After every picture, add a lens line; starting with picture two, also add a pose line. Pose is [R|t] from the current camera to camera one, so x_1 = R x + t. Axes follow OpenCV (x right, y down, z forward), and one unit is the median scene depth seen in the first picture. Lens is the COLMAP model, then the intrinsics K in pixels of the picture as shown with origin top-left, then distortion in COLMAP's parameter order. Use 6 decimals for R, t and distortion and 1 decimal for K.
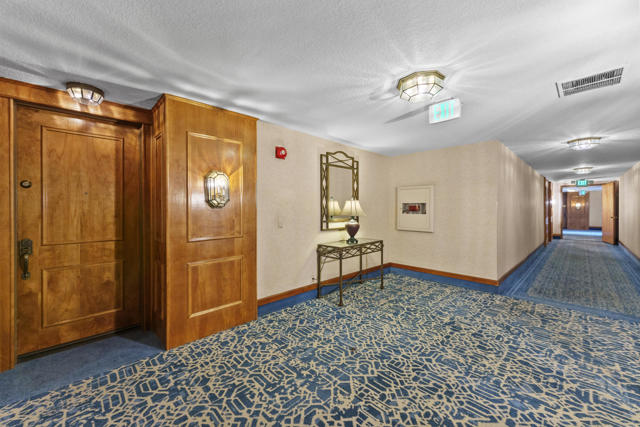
lens RADIAL K [[256.2, 0, 319.6], [0, 256.2, 210.1], [0, 0, 1]] dist [0.005909, -0.001529]
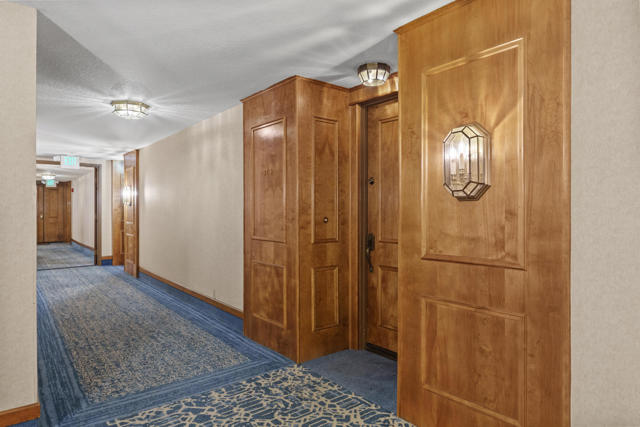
lens RADIAL K [[396.0, 0, 319.7], [0, 396.0, 212.8], [0, 0, 1]] dist [0.002772, 0.000136]
pose [[-0.103479, 0.012749, -0.994550, 0.464088], [-0.002131, 0.999913, 0.013039, 0.006829], [0.994629, 0.003469, -0.103443, 0.949563]]
